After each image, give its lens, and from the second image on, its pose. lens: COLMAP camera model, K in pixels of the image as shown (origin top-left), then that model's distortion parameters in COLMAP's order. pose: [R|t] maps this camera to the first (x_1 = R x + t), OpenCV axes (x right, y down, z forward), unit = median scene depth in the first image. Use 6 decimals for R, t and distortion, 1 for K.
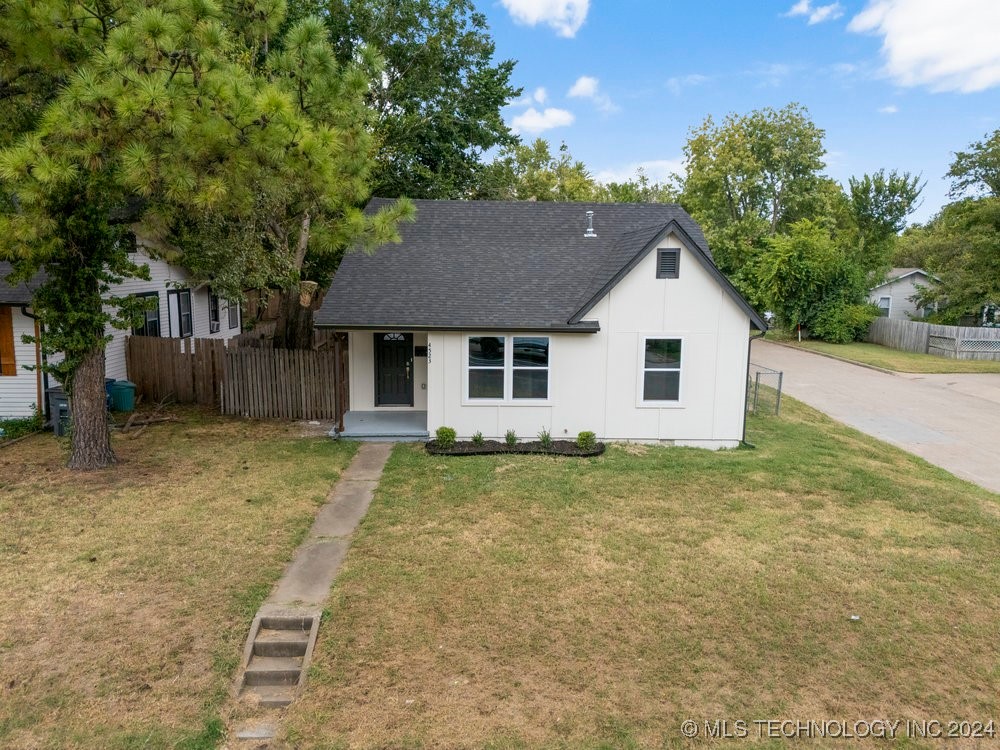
lens RADIAL K [[734.6, 0, 500.0], [0, 734.6, 375.0], [0, 0, 1]] dist [0.065420, -0.054380]
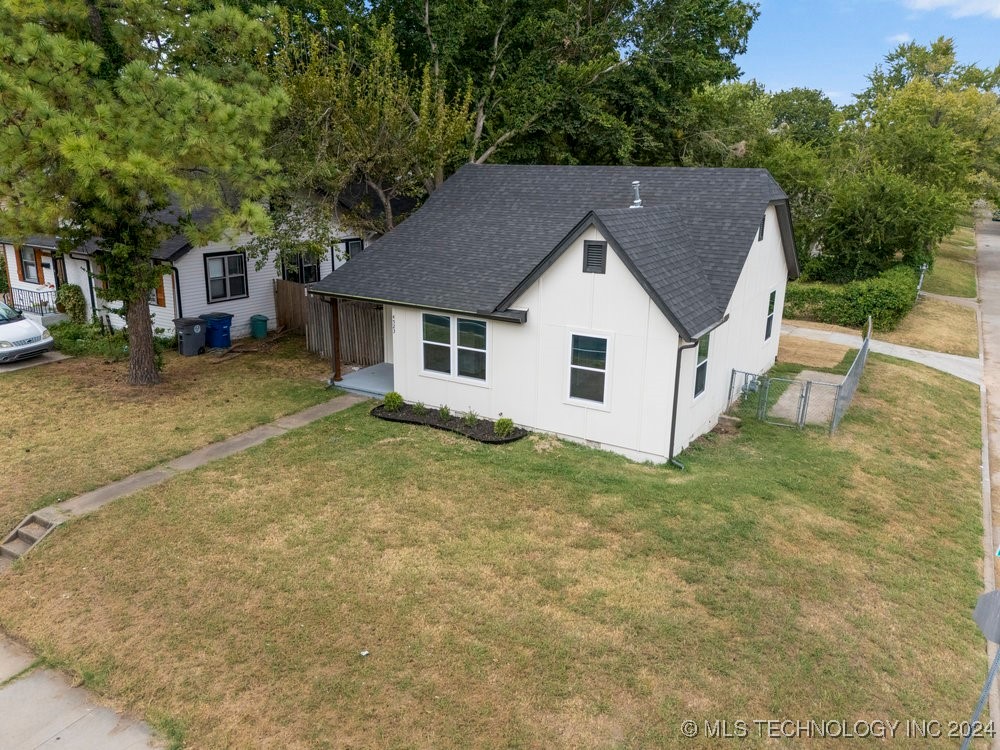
lens RADIAL K [[734.6, 0, 500.0], [0, 734.6, 375.0], [0, 0, 1]] dist [0.065420, -0.054380]
pose [[0.843378, 0.147662, -0.516632, 0.648488], [-0.089178, 0.986630, 0.136416, -0.124409], [0.529868, -0.068978, 0.845270, 0.150178]]
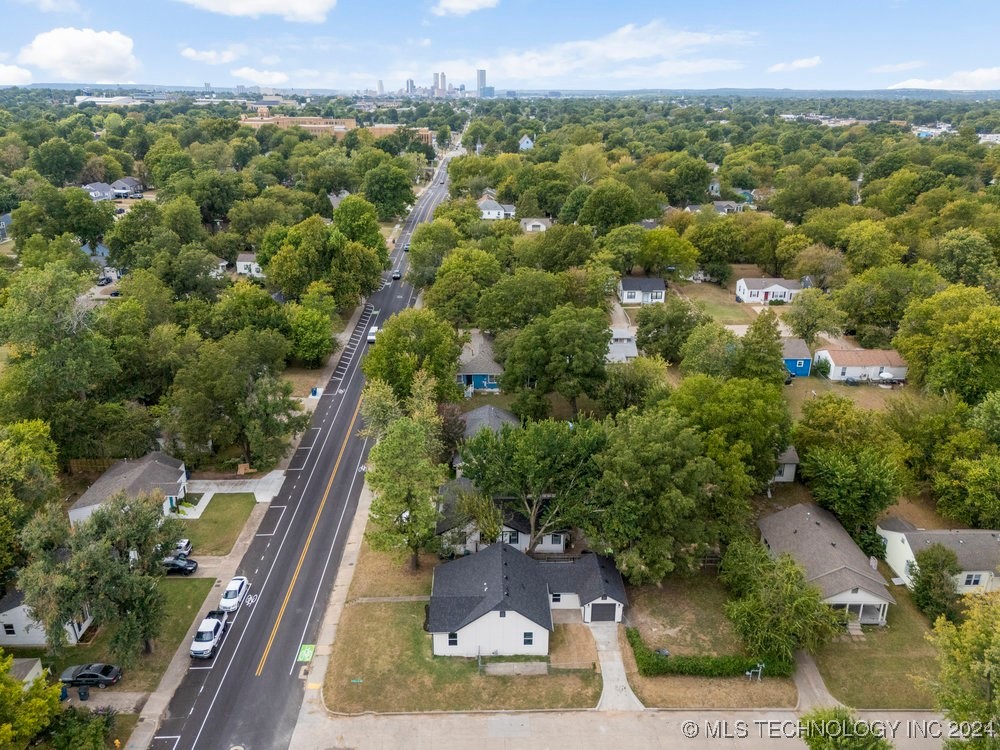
lens RADIAL K [[730.0, 0, 499.9], [0, 730.0, 407.7], [0, 0, 1]] dist [0.064503, -0.050158]
pose [[-0.002436, 0.377124, -0.926160, 3.760353], [-0.158465, 0.914314, 0.372718, -2.862772], [0.987362, 0.147672, 0.057533, 1.003052]]
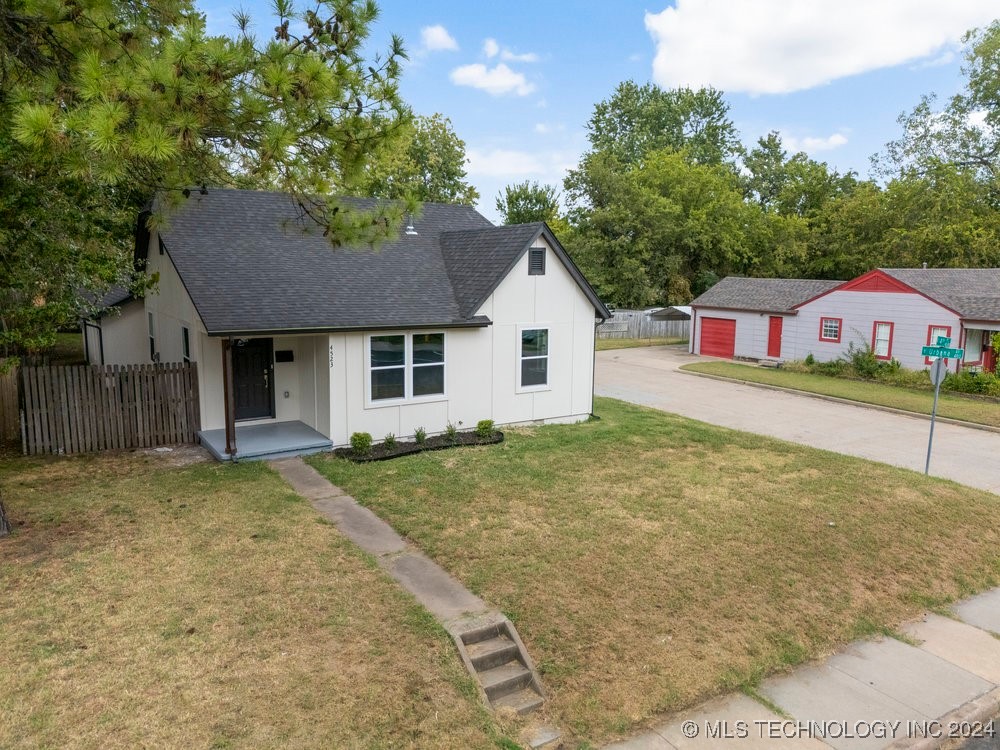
lens RADIAL K [[734.6, 0, 500.0], [0, 734.6, 375.0], [0, 0, 1]] dist [0.065420, -0.054380]
pose [[0.855898, -0.080817, 0.510790, -0.411496], [0.078148, 0.996583, 0.026731, -0.015099], [-0.511205, 0.017038, 0.859290, 0.085010]]
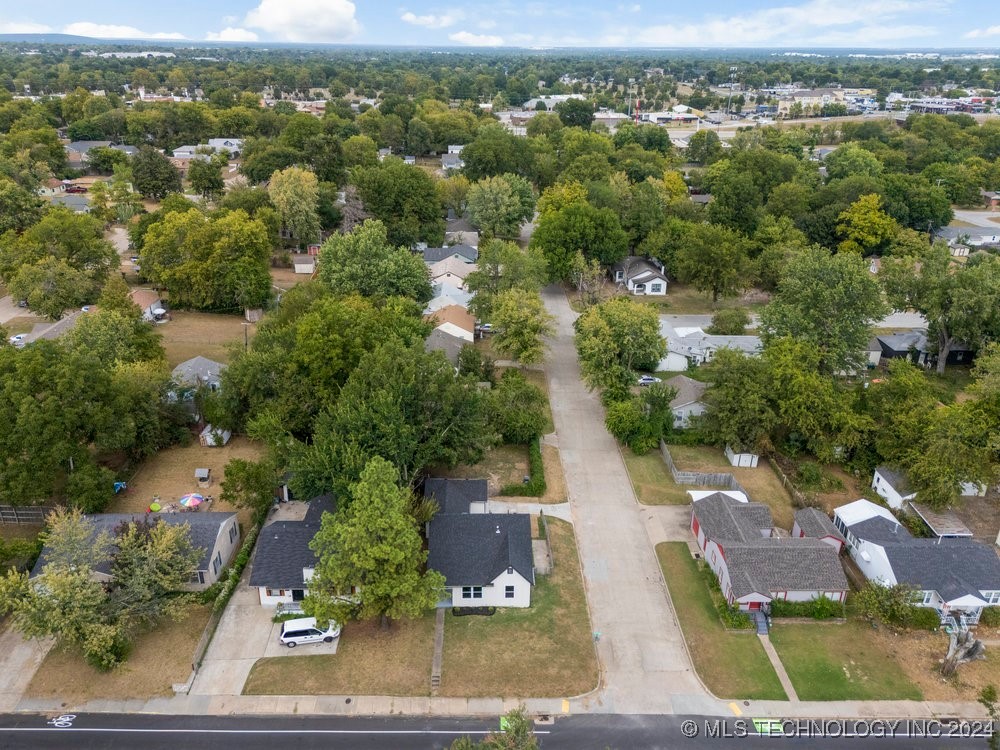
lens RADIAL K [[734.6, 0, 500.0], [0, 734.6, 375.0], [0, 0, 1]] dist [0.065420, -0.054380]
pose [[0.999993, -0.000067, -0.003780, 0.192854], [0.001047, 0.965586, 0.260080, -2.375286], [0.003633, -0.260082, 0.965580, -2.814811]]
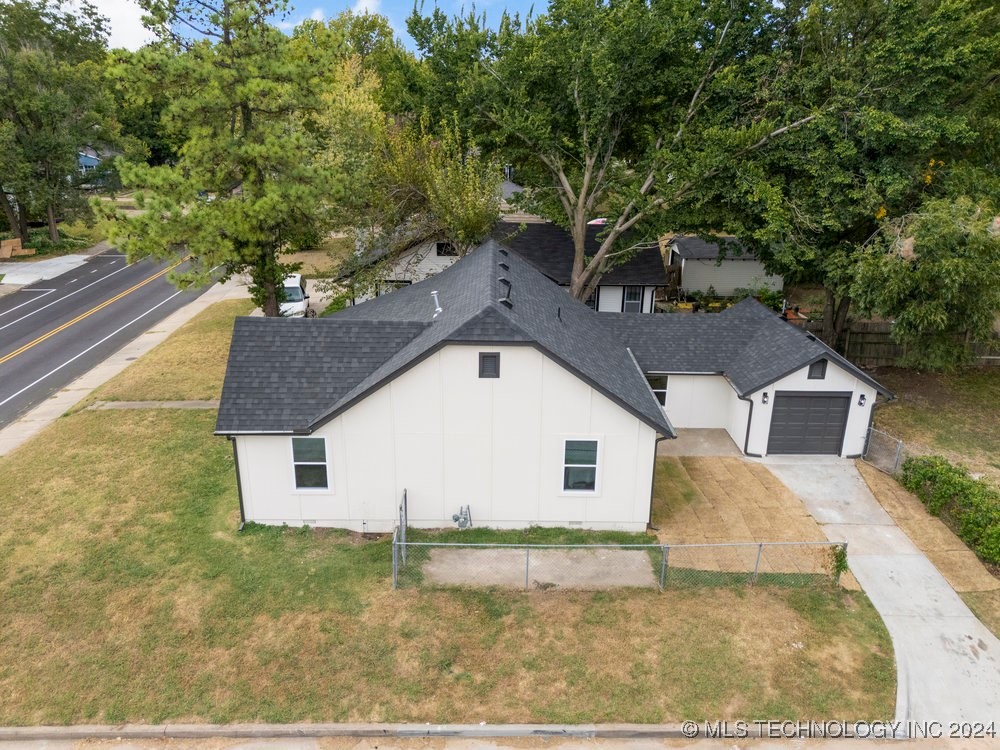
lens RADIAL K [[734.6, 0, 500.0], [0, 734.6, 375.0], [0, 0, 1]] dist [0.065420, -0.054380]
pose [[-0.019966, 0.324570, -0.945651, 1.415543], [-0.166221, 0.931599, 0.323256, -0.589866], [0.985886, 0.163641, 0.035350, 1.410891]]
